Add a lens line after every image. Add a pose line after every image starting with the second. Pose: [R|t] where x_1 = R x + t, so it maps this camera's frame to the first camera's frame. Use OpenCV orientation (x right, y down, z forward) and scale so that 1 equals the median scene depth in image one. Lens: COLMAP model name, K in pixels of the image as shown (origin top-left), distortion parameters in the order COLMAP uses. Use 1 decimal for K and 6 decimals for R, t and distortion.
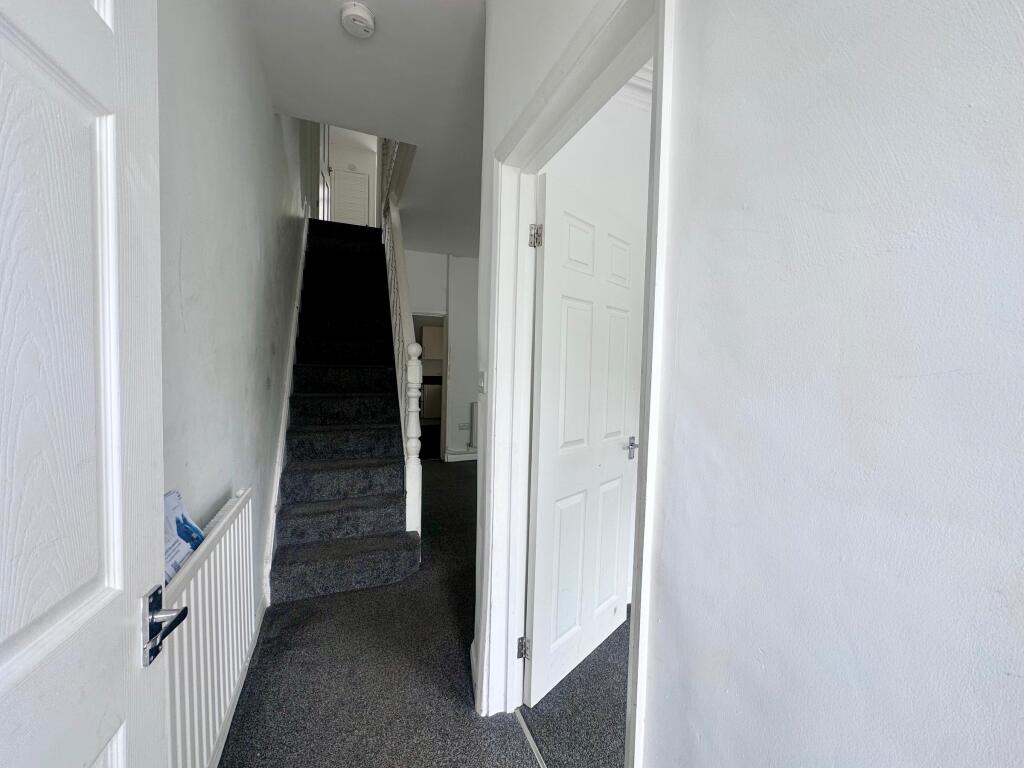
lens RADIAL K [[411.6, 0, 511.6], [0, 411.6, 384.3], [0, 0, 1]] dist [-0.000770, -0.000154]
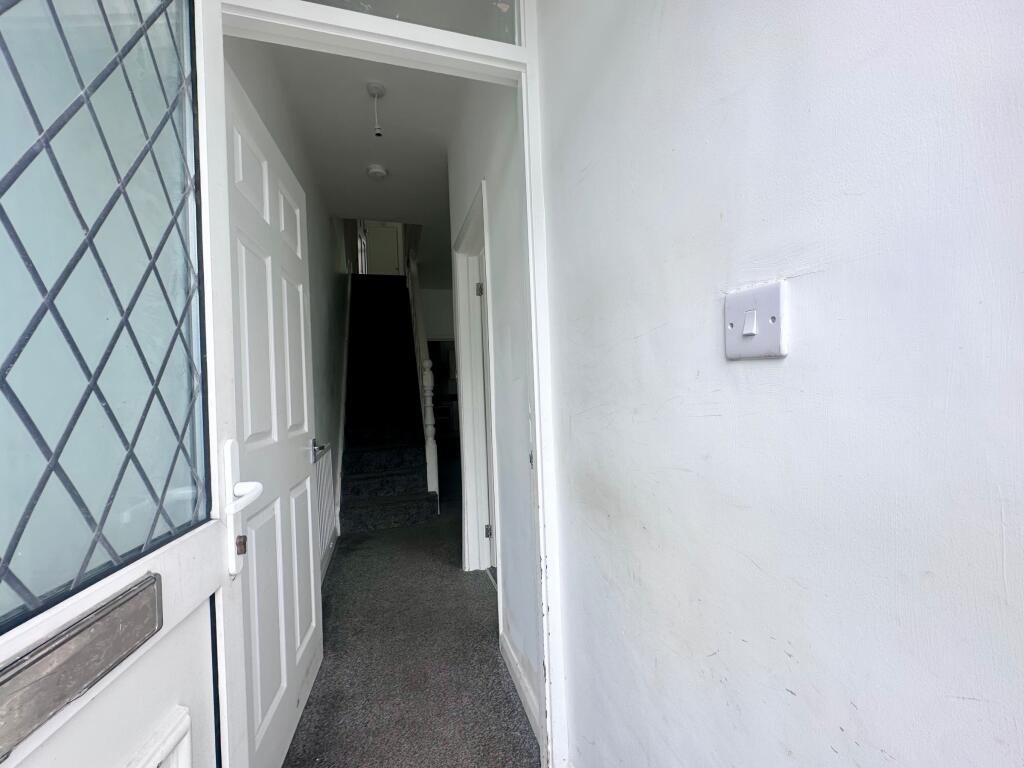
lens RADIAL K [[411.6, 0, 512.2], [0, 411.6, 383.7], [0, 0, 1]] dist [-0.000770, -0.000154]
pose [[0.993957, -0.064681, -0.088691, 0.187135], [0.060254, 0.996842, -0.051720, 0.080645], [0.091757, 0.046063, 0.994715, -0.413441]]
